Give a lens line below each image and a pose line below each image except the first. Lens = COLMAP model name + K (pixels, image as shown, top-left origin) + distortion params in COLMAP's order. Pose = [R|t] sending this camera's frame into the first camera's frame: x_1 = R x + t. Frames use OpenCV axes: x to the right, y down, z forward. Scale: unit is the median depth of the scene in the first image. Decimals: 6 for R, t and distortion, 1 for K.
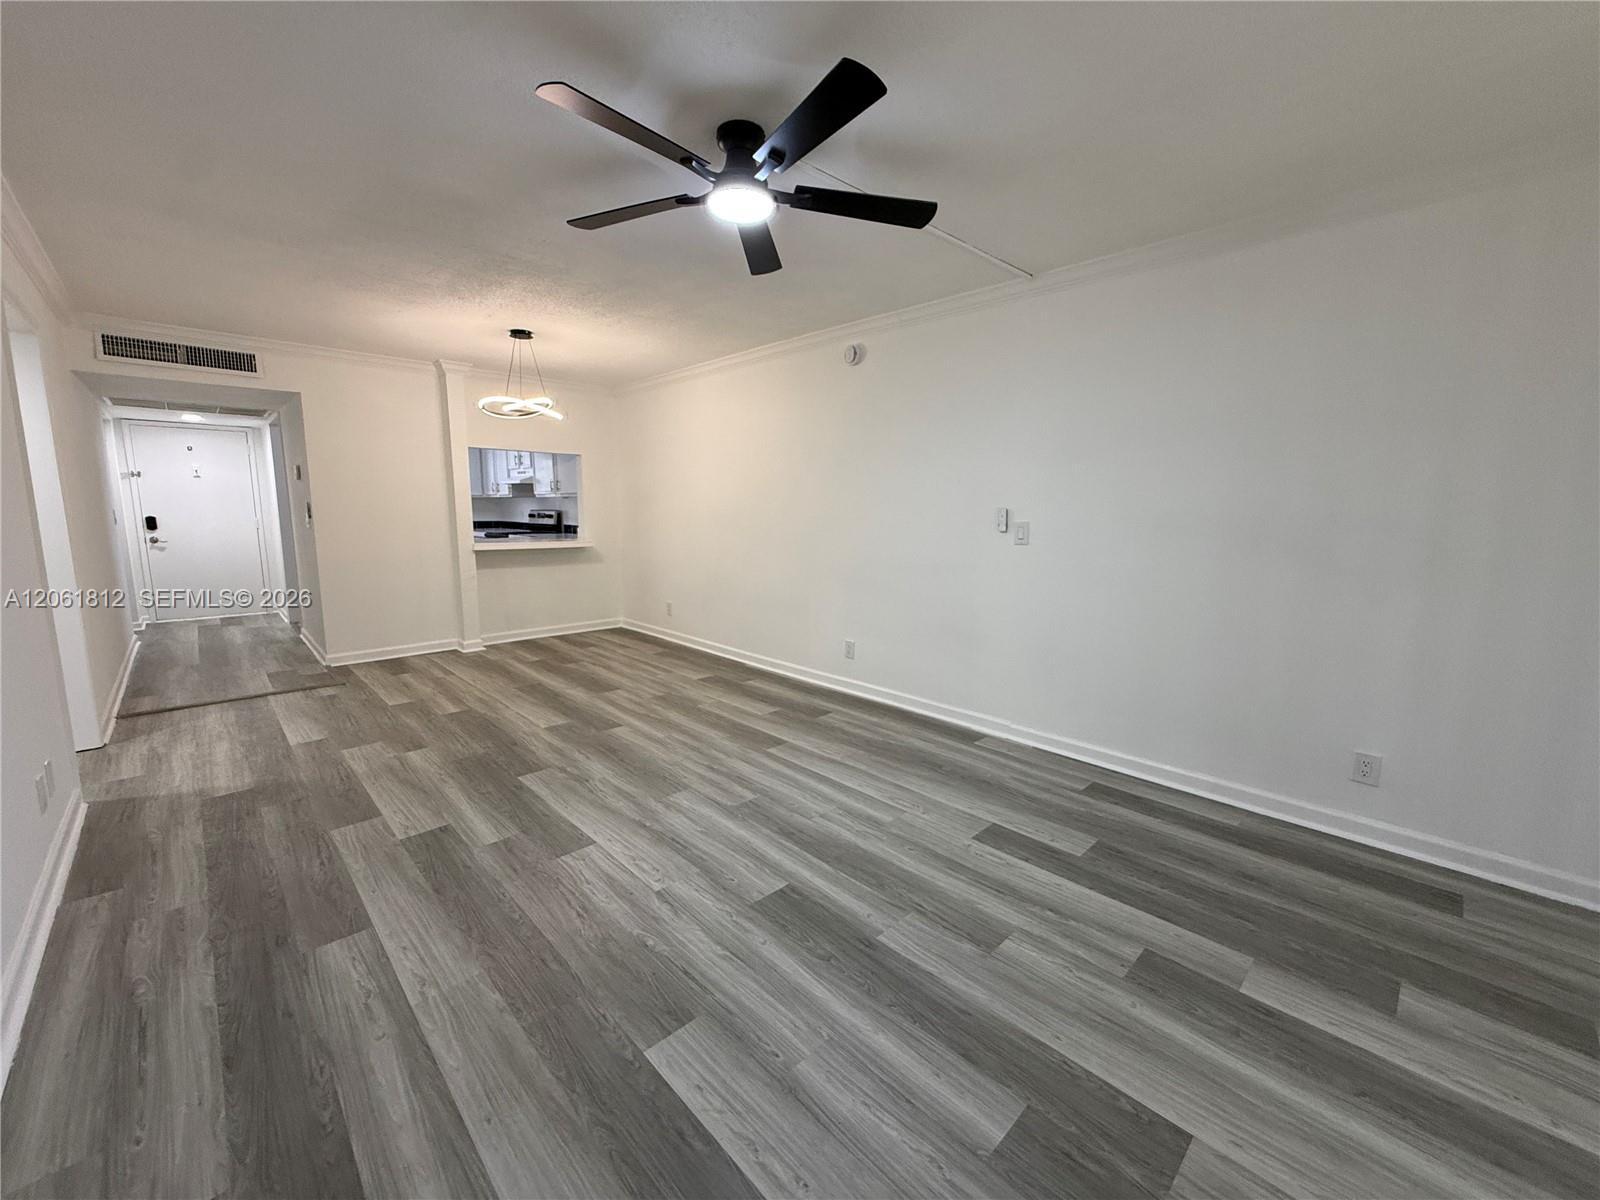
lens RADIAL K [[640.8, 0, 801.2], [0, 640.8, 605.2], [0, 0, 1]] dist [-0.002475, -0.000079]
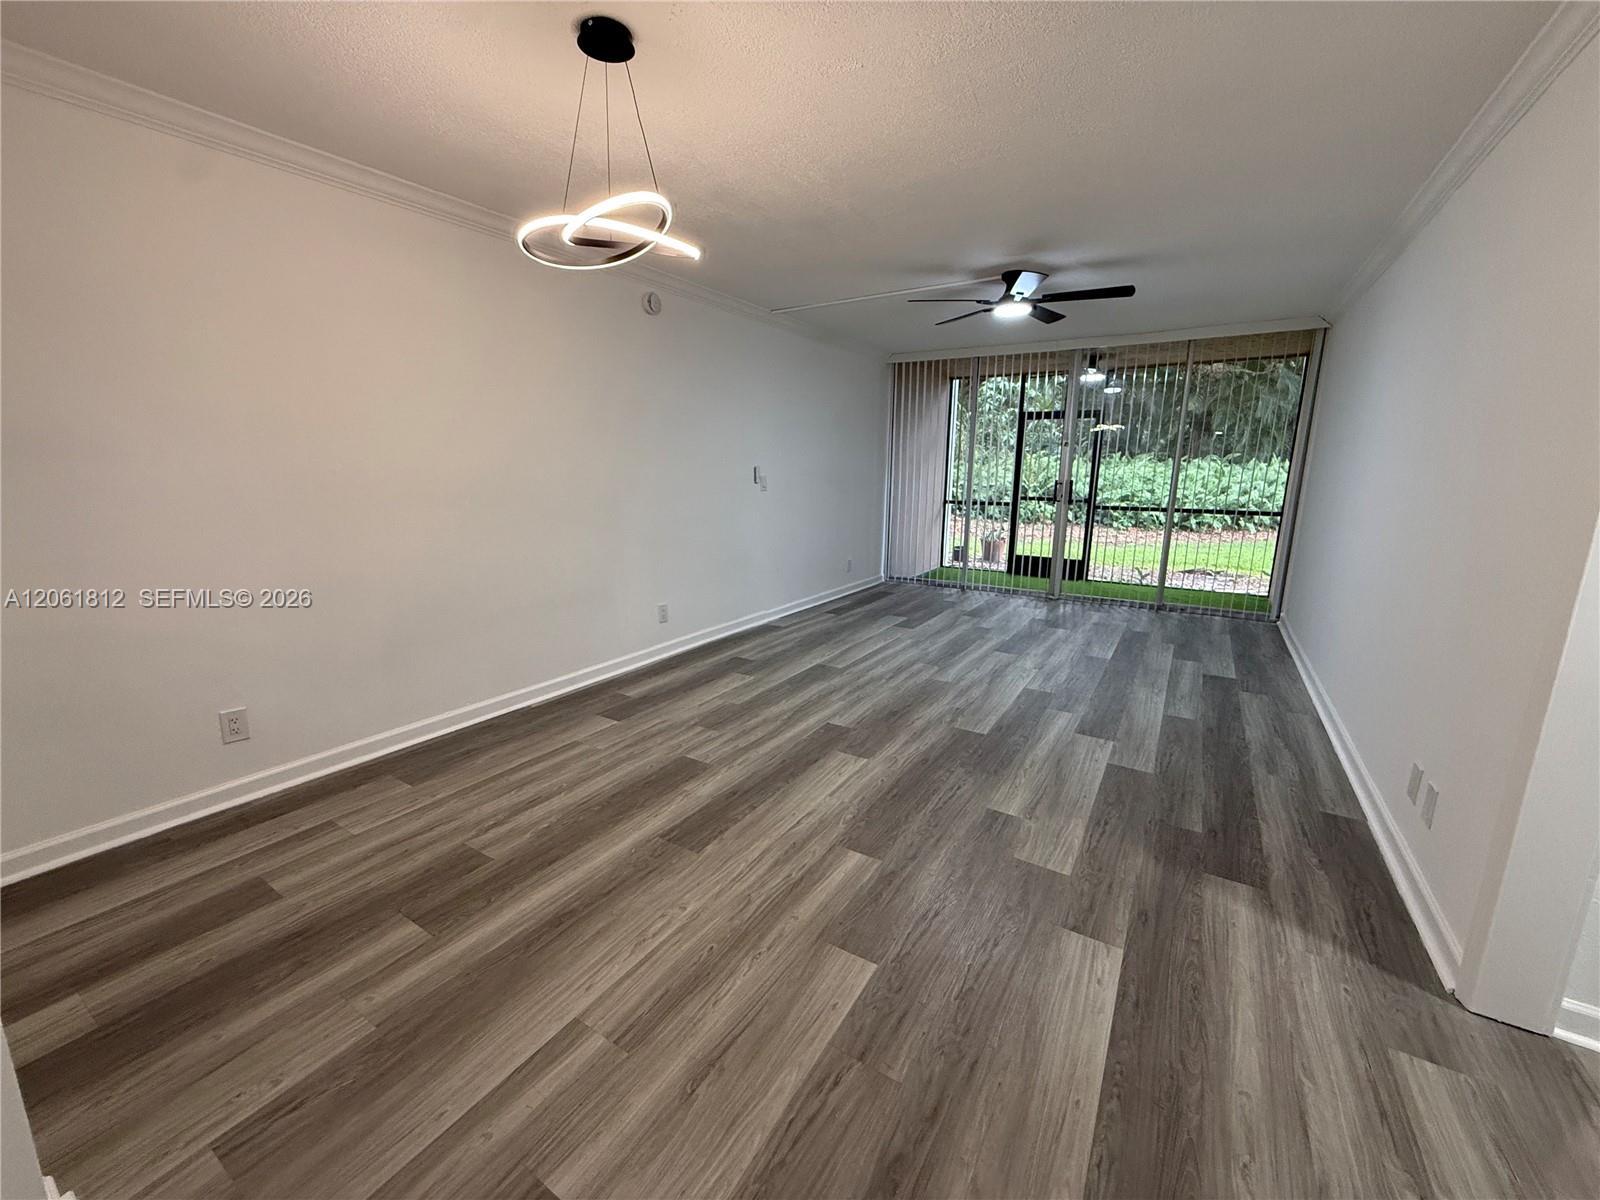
lens RADIAL K [[640.8, 0, 800.0], [0, 640.8, 591.8], [0, 0, 1]] dist [-0.002475, -0.000079]
pose [[-0.246751, -0.199127, 0.948400, -1.236851], [0.138506, 0.961367, 0.237886, -0.228106], [-0.959130, 0.190057, -0.209638, 1.383871]]
